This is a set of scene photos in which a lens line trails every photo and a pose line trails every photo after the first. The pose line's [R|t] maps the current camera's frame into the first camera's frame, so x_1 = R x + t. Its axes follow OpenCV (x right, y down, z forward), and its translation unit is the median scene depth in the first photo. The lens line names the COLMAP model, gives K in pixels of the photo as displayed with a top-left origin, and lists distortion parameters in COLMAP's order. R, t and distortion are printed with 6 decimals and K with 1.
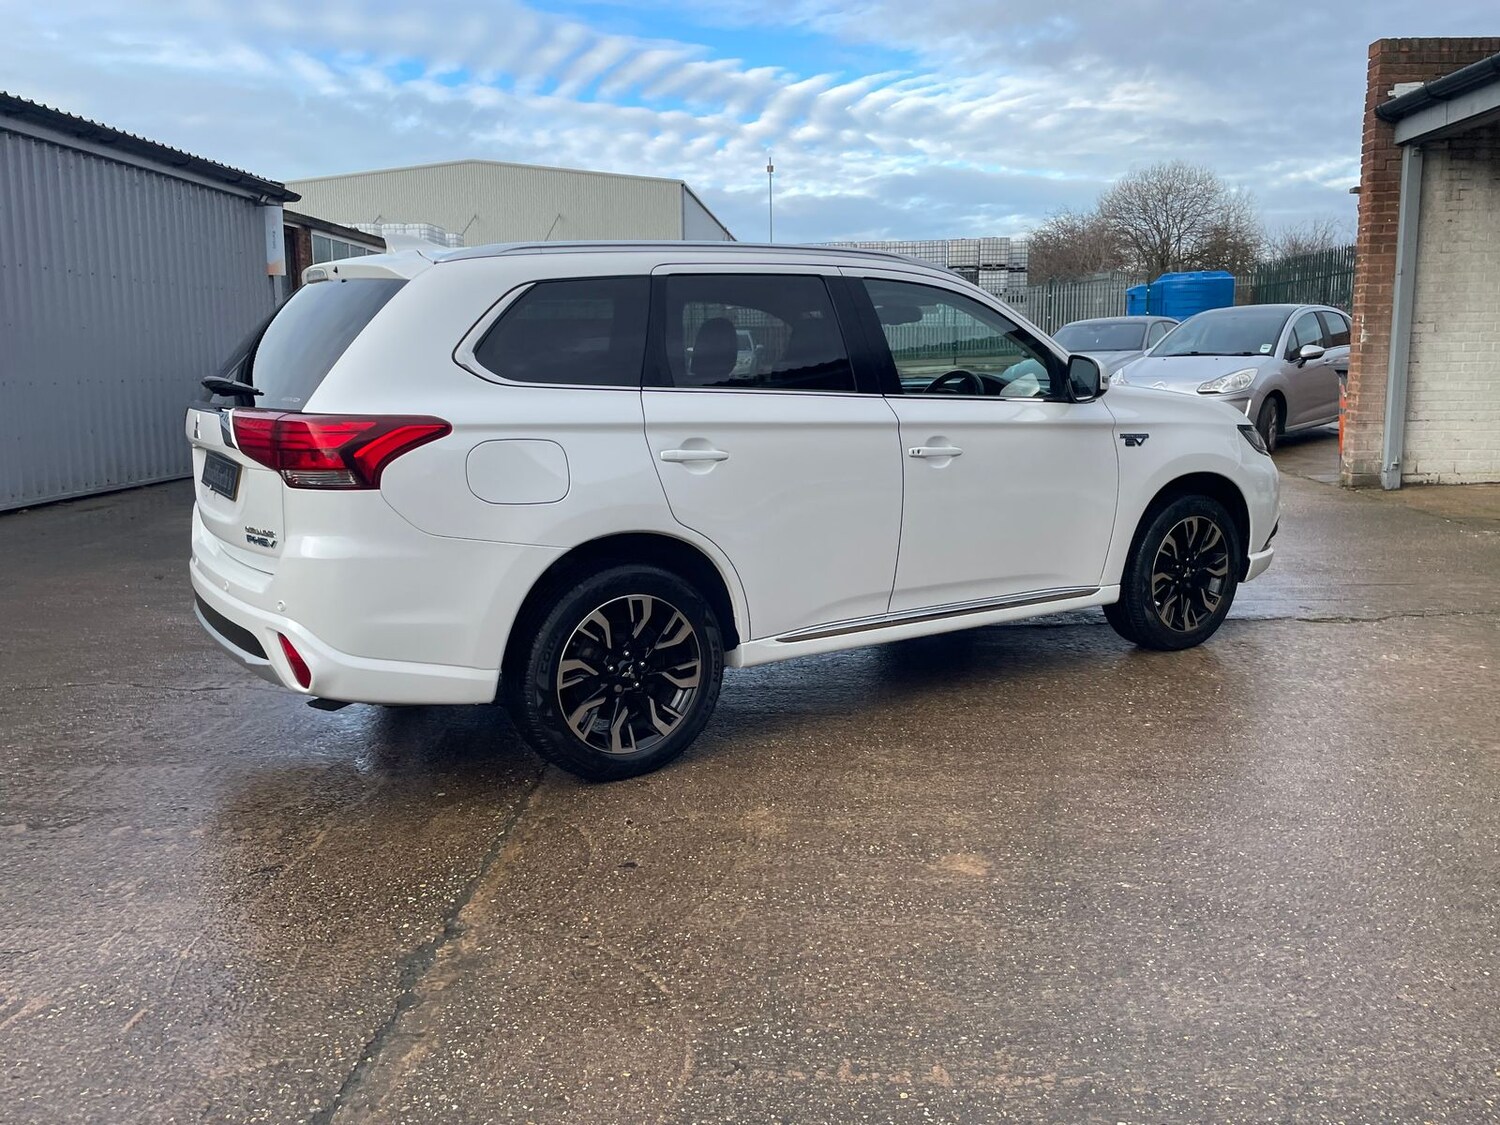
lens RADIAL K [[1228.7, 0, 760.8], [0, 1228.7, 531.0], [0, 0, 1]] dist [0.093524, -0.121345]
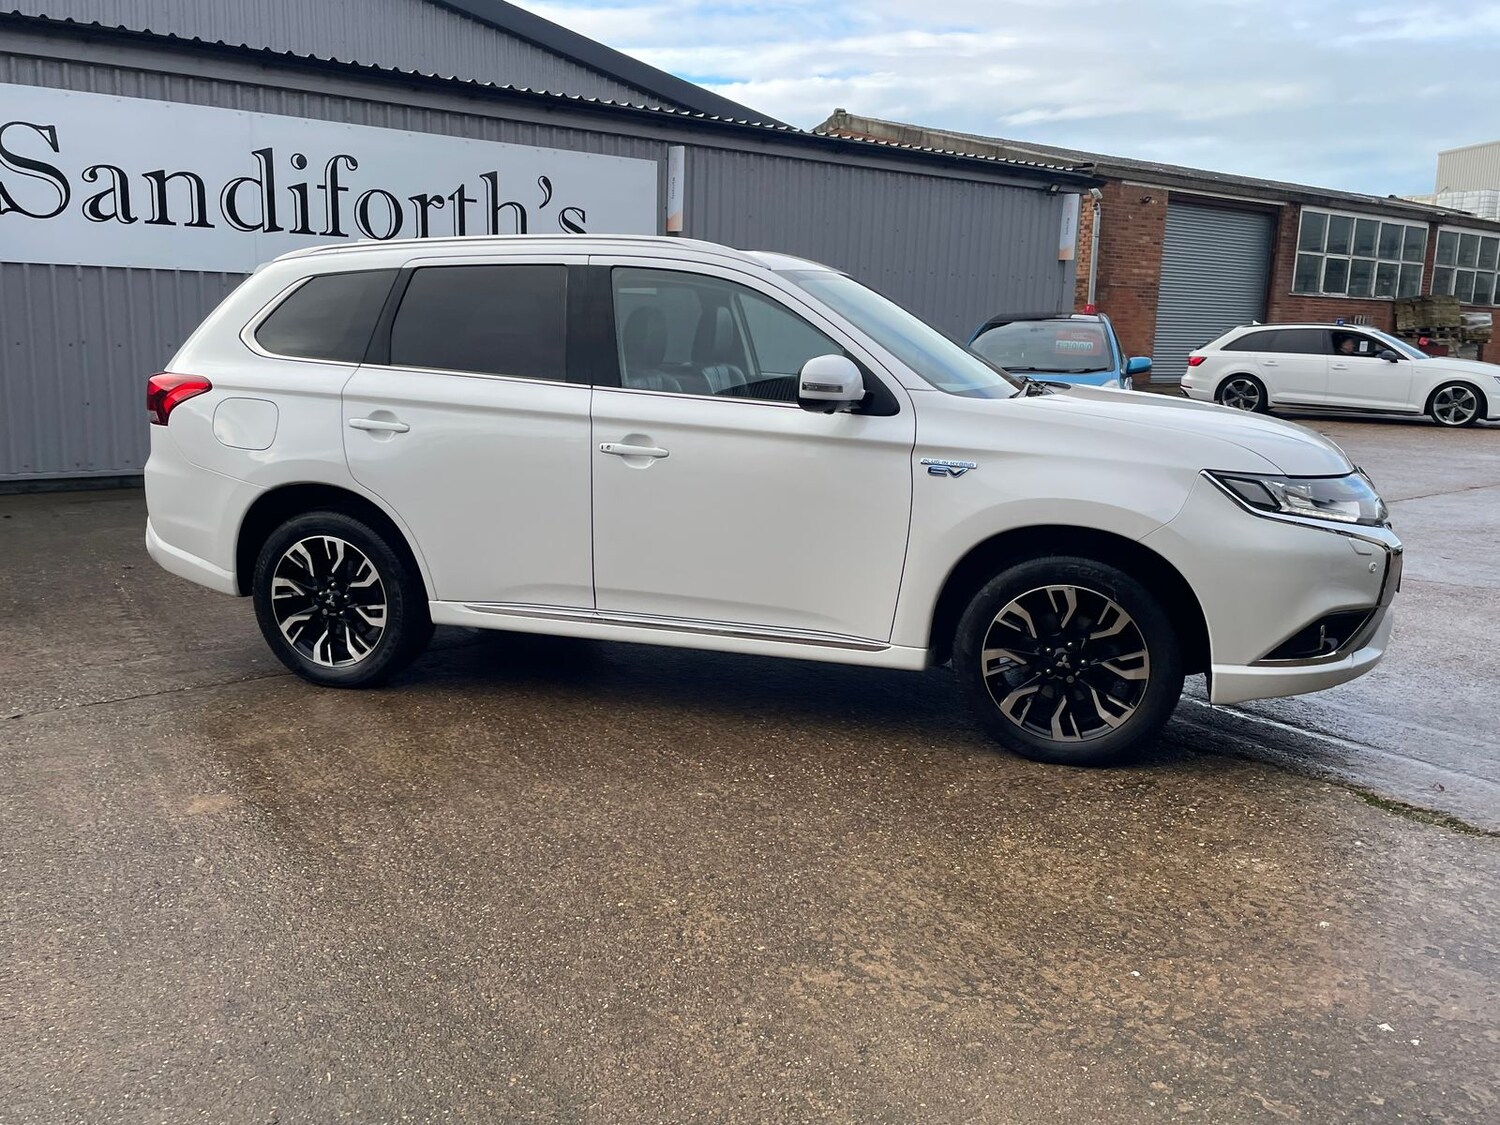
lens RADIAL K [[1228.7, 0, 762.0], [0, 1228.7, 534.9], [0, 0, 1]] dist [0.093524, -0.121345]
pose [[0.622843, 0.148677, -0.768090, 0.952121], [-0.133698, 0.987562, 0.082744, -0.092929], [0.770838, 0.051155, 0.634974, 0.486999]]
